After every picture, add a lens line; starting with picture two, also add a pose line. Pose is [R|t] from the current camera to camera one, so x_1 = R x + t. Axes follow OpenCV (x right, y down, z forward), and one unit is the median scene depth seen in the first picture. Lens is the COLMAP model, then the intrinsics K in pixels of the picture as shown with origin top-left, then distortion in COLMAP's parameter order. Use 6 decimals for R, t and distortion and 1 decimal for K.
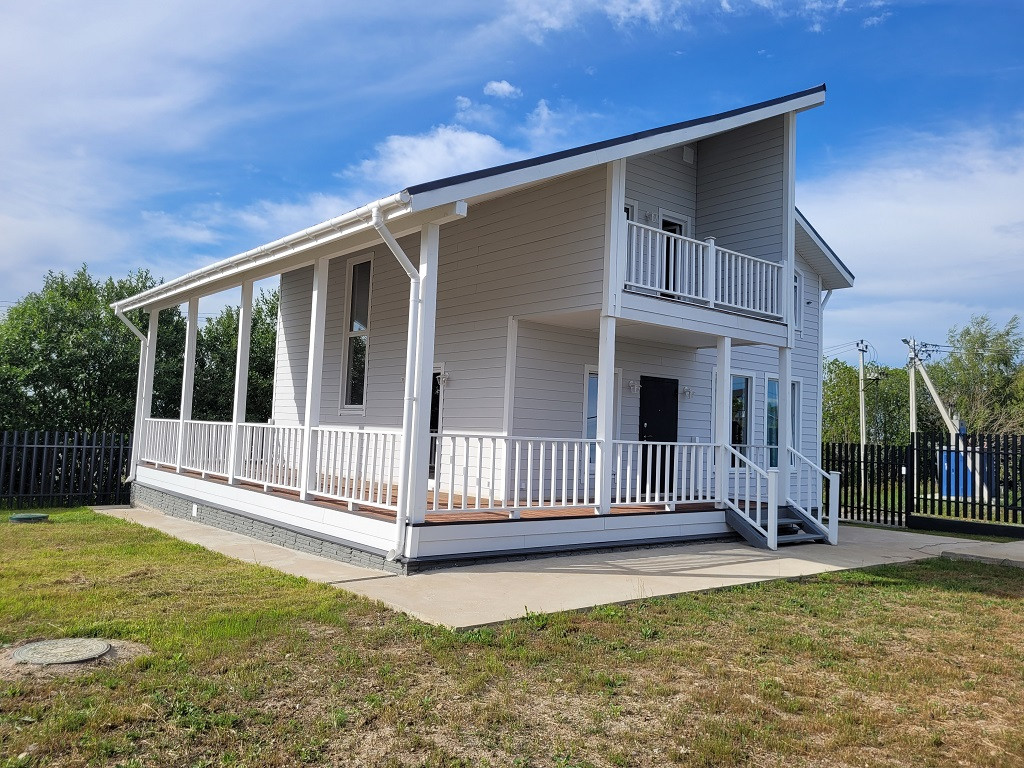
lens RADIAL K [[794.9, 0, 507.9], [0, 794.9, 382.8], [0, 0, 1]] dist [0.070707, -0.035625]
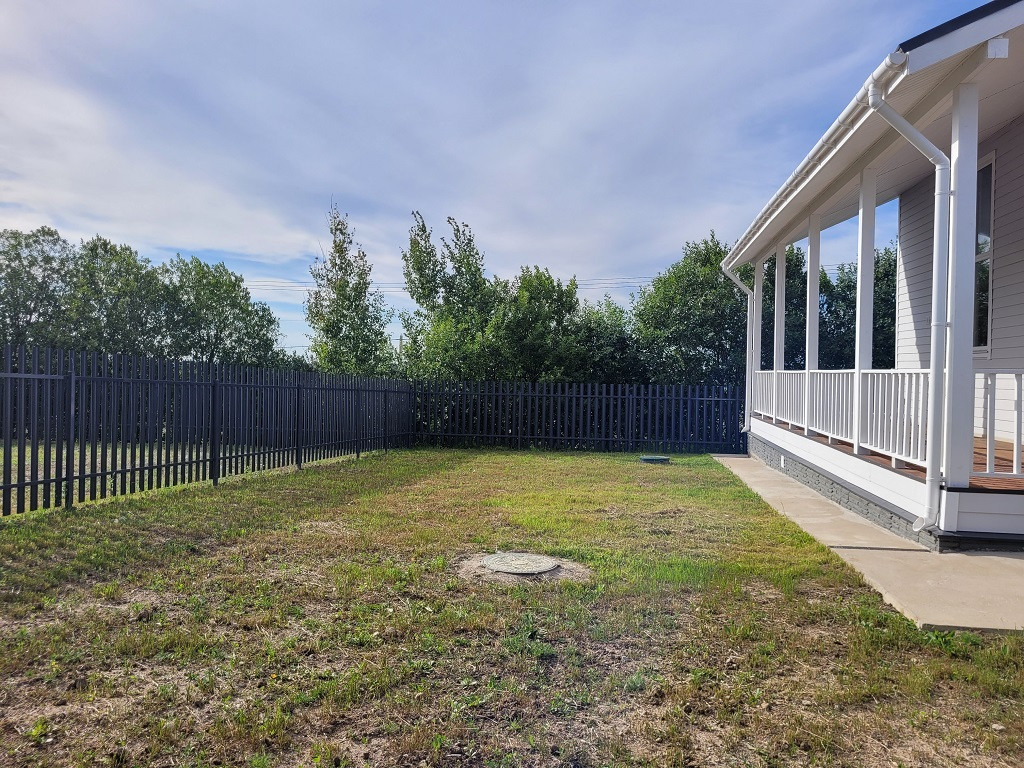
lens RADIAL K [[794.9, 0, 510.1], [0, 794.9, 381.7], [0, 0, 1]] dist [0.070707, -0.035625]
pose [[0.673721, -0.019772, -0.738721, 0.171454], [0.054423, 0.998255, 0.022916, 0.035118], [0.736979, -0.055642, 0.673621, 0.171471]]
